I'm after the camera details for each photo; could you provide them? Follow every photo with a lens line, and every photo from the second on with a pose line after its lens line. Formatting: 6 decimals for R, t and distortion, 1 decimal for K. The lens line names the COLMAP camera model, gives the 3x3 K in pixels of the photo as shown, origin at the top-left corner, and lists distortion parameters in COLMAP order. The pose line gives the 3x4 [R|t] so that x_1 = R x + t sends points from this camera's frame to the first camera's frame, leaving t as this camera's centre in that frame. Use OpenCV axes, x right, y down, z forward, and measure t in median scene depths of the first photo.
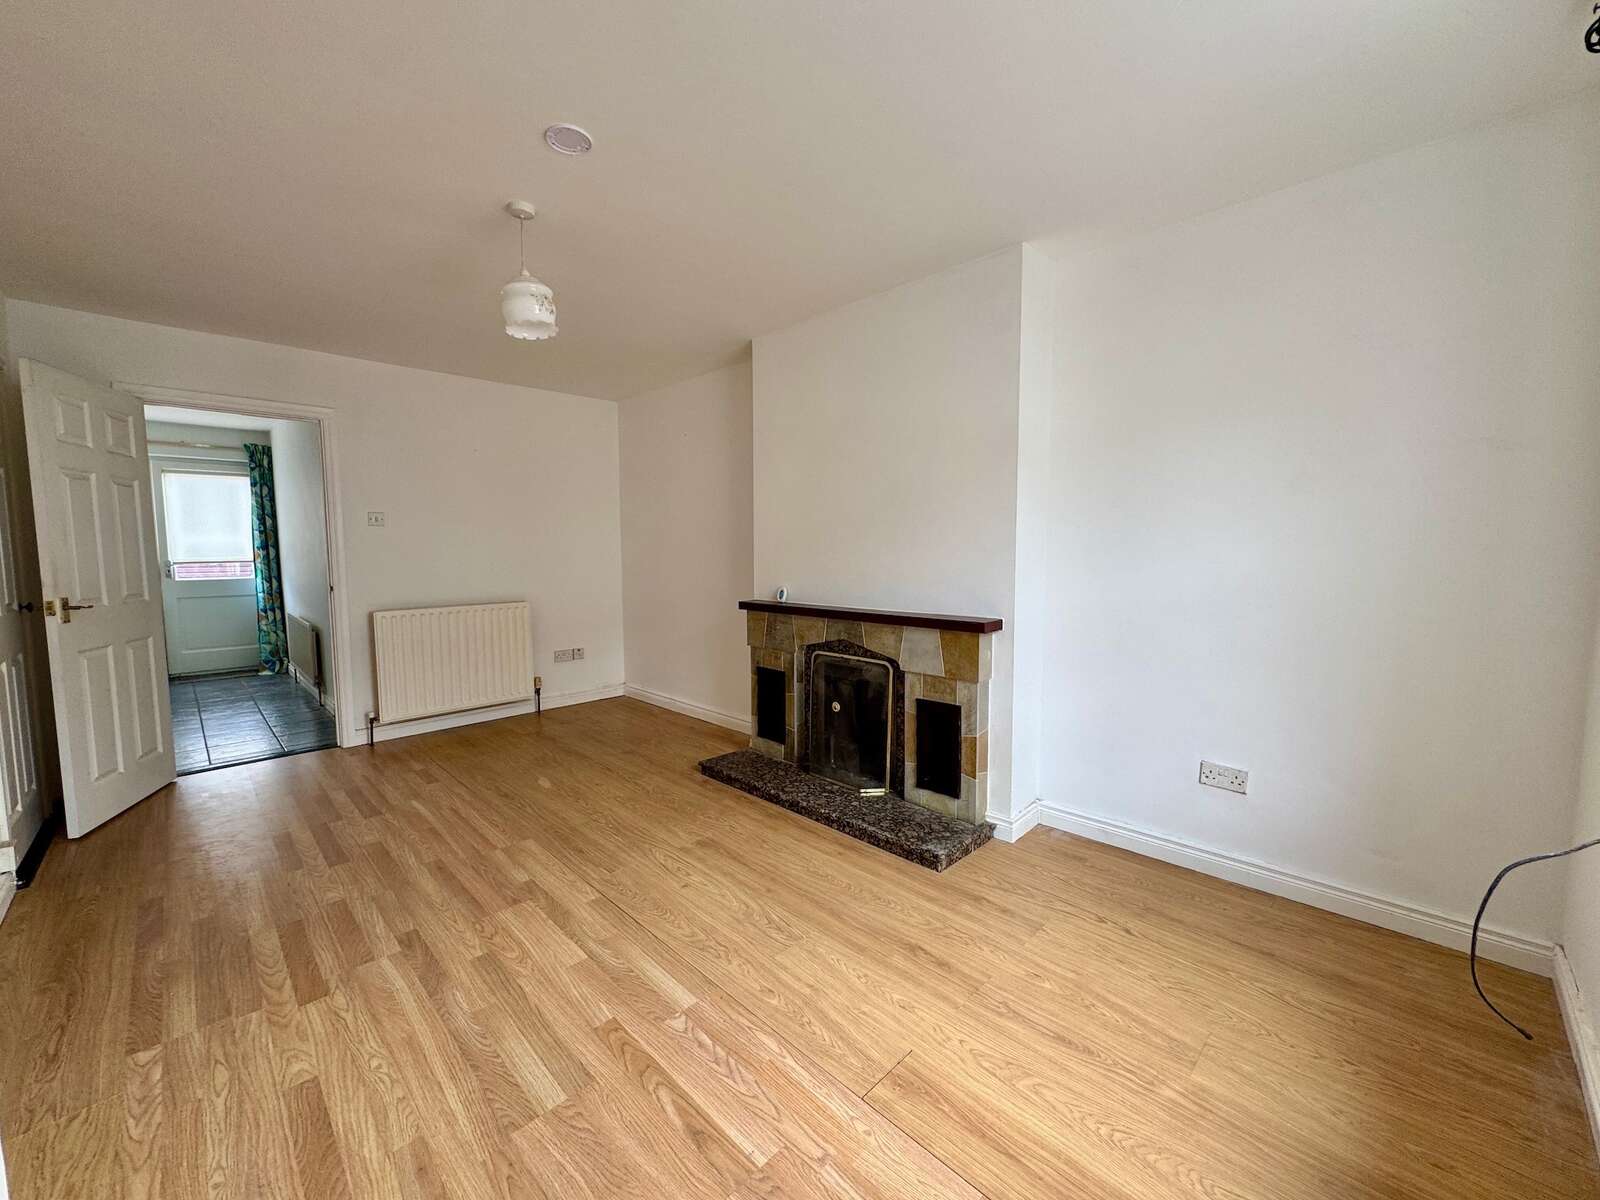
lens RADIAL K [[634.2, 0, 807.1], [0, 634.2, 621.7], [0, 0, 1]] dist [-0.001753, -0.000629]
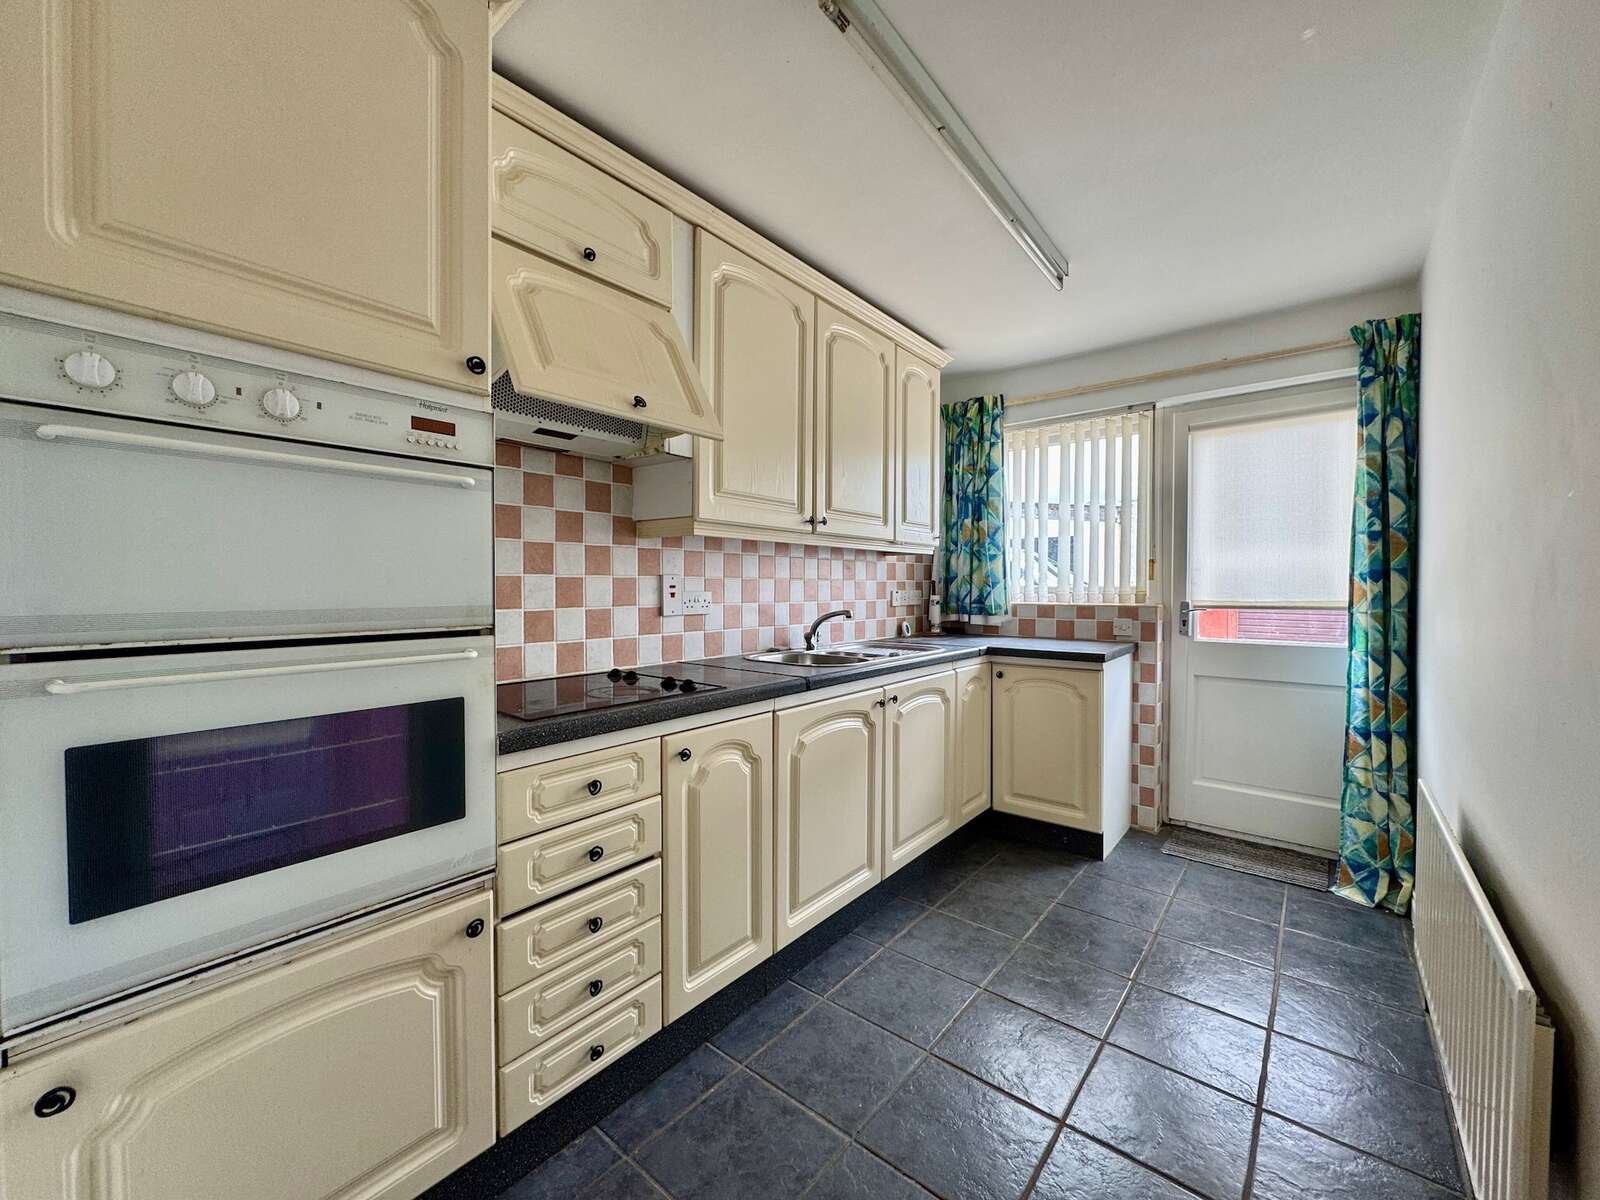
lens RADIAL K [[634.2, 0, 804.3], [0, 634.2, 584.7], [0, 0, 1]] dist [-0.001753, -0.000629]
pose [[0.100371, -0.001476, -0.994949, -0.500961], [-0.111285, 0.993707, -0.012701, -0.066351], [0.988707, 0.111997, 0.099575, 0.607667]]
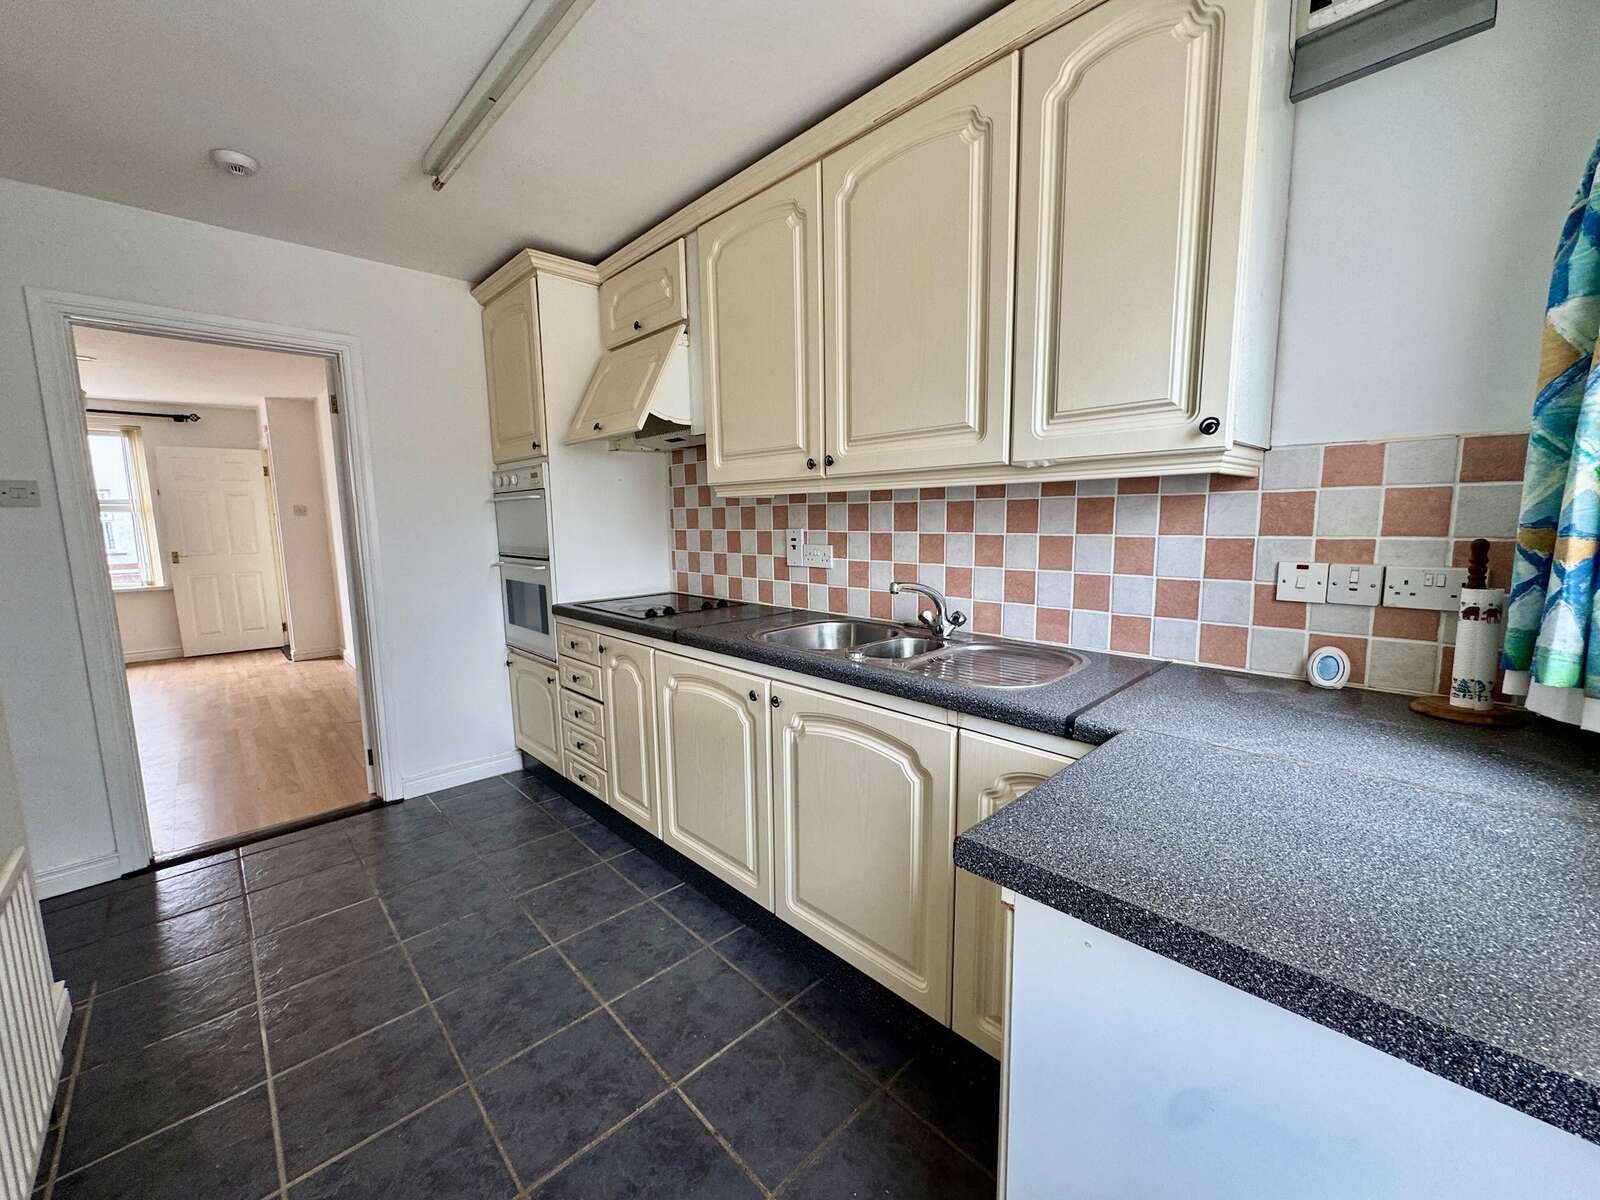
lens RADIAL K [[634.2, 0, 790.8], [0, 634.2, 587.4], [0, 0, 1]] dist [-0.001753, -0.000629]
pose [[-0.999564, 0.010311, 0.027683, -0.834395], [0.016246, 0.974542, 0.223615, -0.114533], [-0.024673, 0.223967, -0.974284, 0.920297]]
